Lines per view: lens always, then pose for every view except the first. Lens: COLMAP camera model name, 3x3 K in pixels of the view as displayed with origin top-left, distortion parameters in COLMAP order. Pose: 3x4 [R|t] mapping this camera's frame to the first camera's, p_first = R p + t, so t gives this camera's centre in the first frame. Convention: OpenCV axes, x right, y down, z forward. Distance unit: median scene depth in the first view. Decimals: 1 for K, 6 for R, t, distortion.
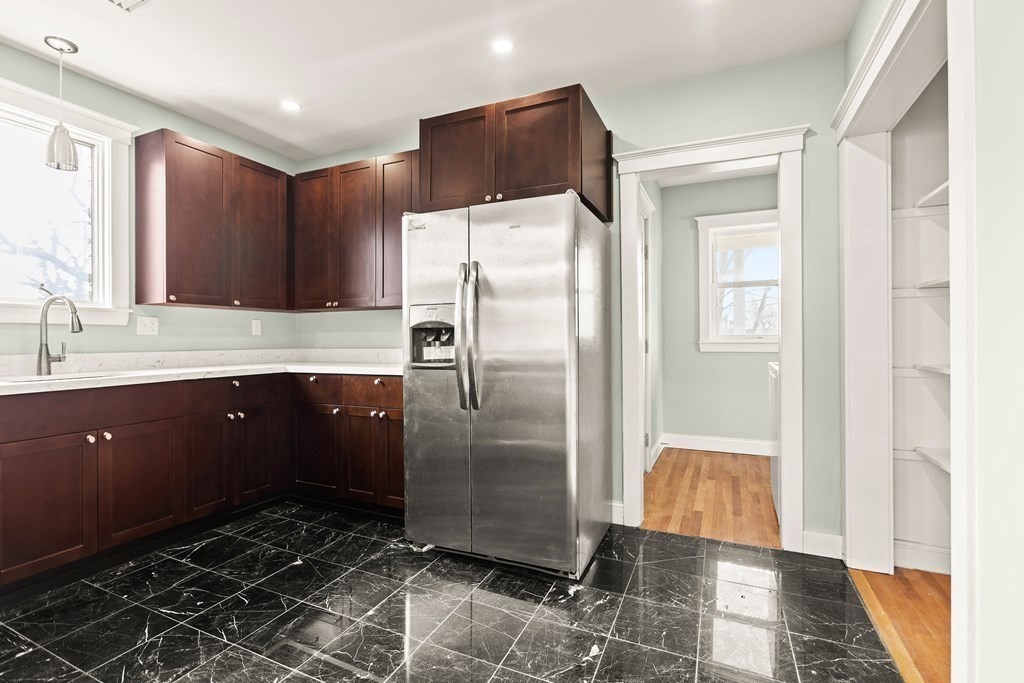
lens RADIAL K [[473.9, 0, 508.0], [0, 473.9, 341.6], [0, 0, 1]] dist [-0.001873, 0.000048]
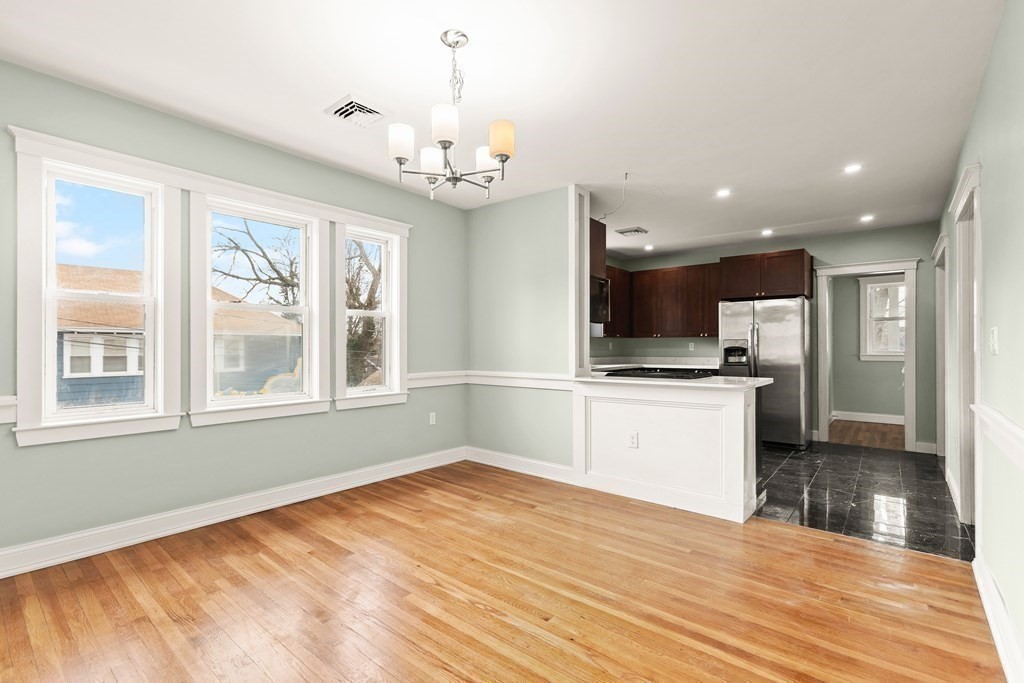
lens RADIAL K [[467.9, 0, 501.6], [0, 467.9, 347.8], [0, 0, 1]] dist [-0.003667, 0.002756]
pose [[0.964503, 0.005917, -0.264005, -0.596966], [-0.006553, 0.999977, -0.001531, -0.020363], [0.263990, 0.003206, 0.964520, -1.446618]]
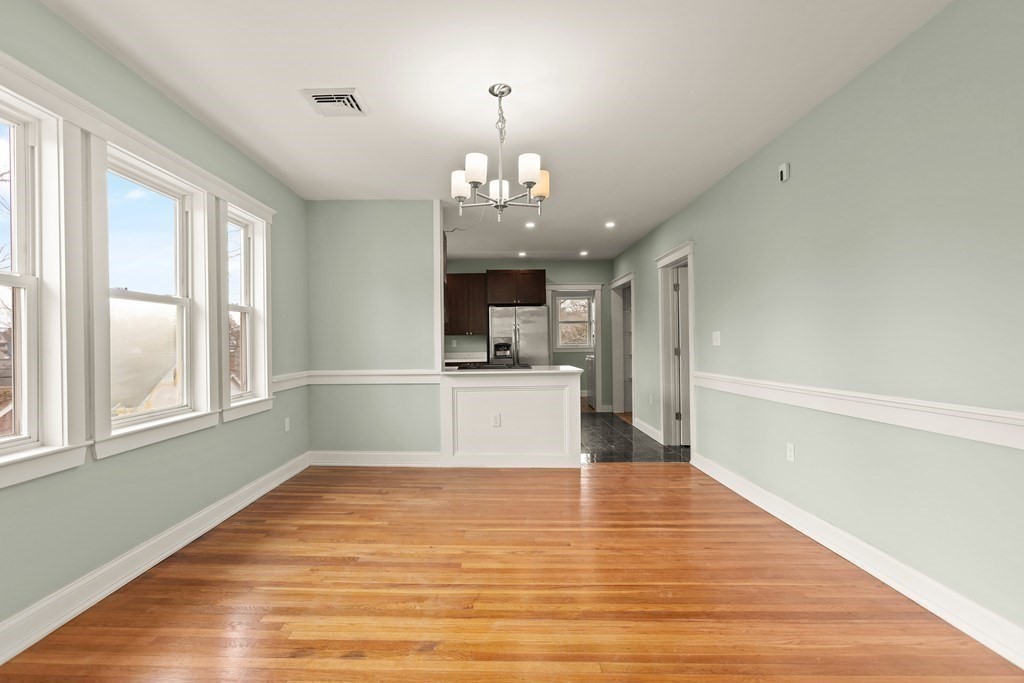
lens RADIAL K [[467.9, 0, 505.3], [0, 467.9, 348.7], [0, 0, 1]] dist [-0.003667, 0.002756]
pose [[0.918762, -0.008961, 0.394710, -1.159847], [0.006586, 0.999951, 0.007370, -0.022649], [-0.394756, -0.004171, 0.918776, -1.565162]]
